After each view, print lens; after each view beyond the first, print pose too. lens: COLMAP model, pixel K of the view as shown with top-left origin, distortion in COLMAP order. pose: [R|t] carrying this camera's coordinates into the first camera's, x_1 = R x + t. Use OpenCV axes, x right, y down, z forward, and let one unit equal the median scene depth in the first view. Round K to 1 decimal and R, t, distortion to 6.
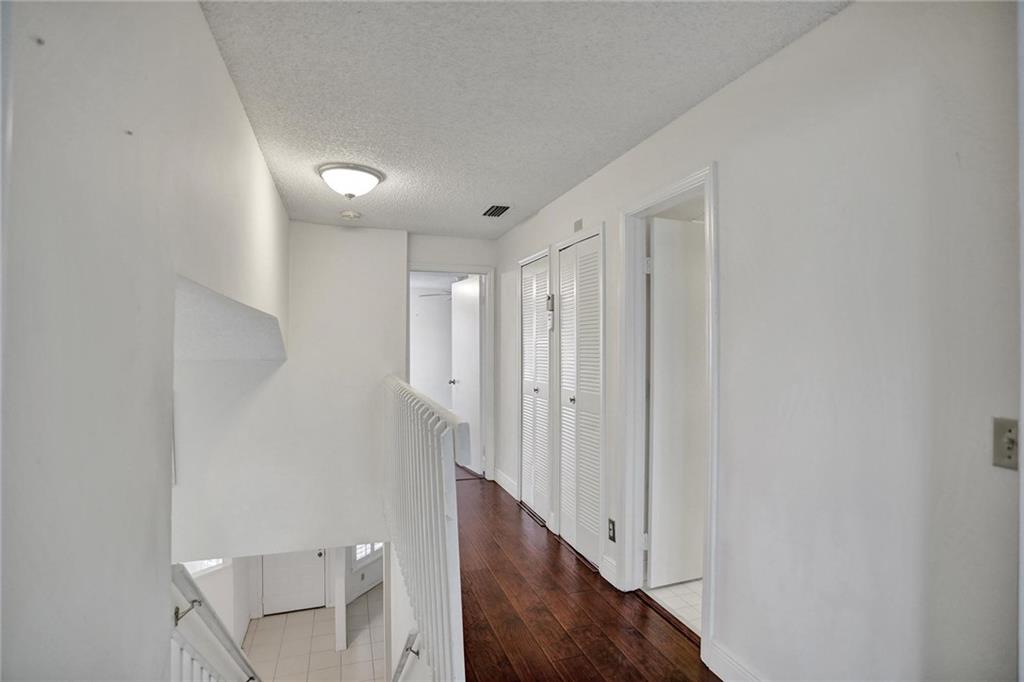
lens RADIAL K [[500.6, 0, 489.3], [0, 500.6, 342.4], [0, 0, 1]] dist [-0.002367, -0.000208]
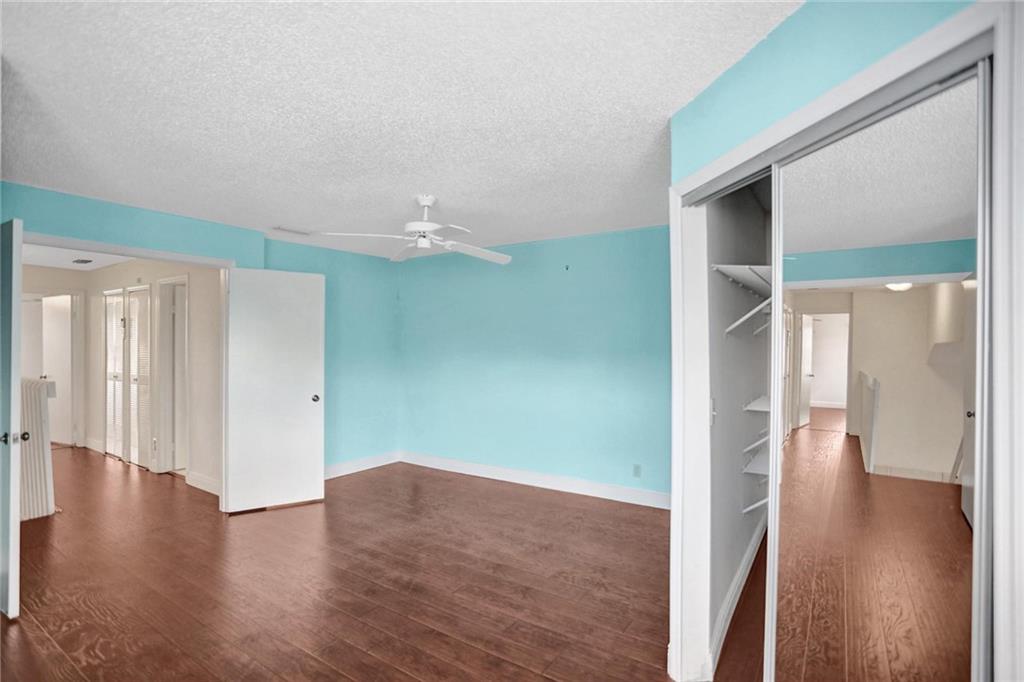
lens RADIAL K [[500.6, 0, 489.3], [0, 500.6, 342.4], [0, 0, 1]] dist [-0.002367, -0.000208]
pose [[0.791306, 0.001502, 0.611418, 0.064256], [-0.005809, 0.999970, 0.005061, -0.026919], [-0.611392, -0.007557, 0.791292, -0.963307]]
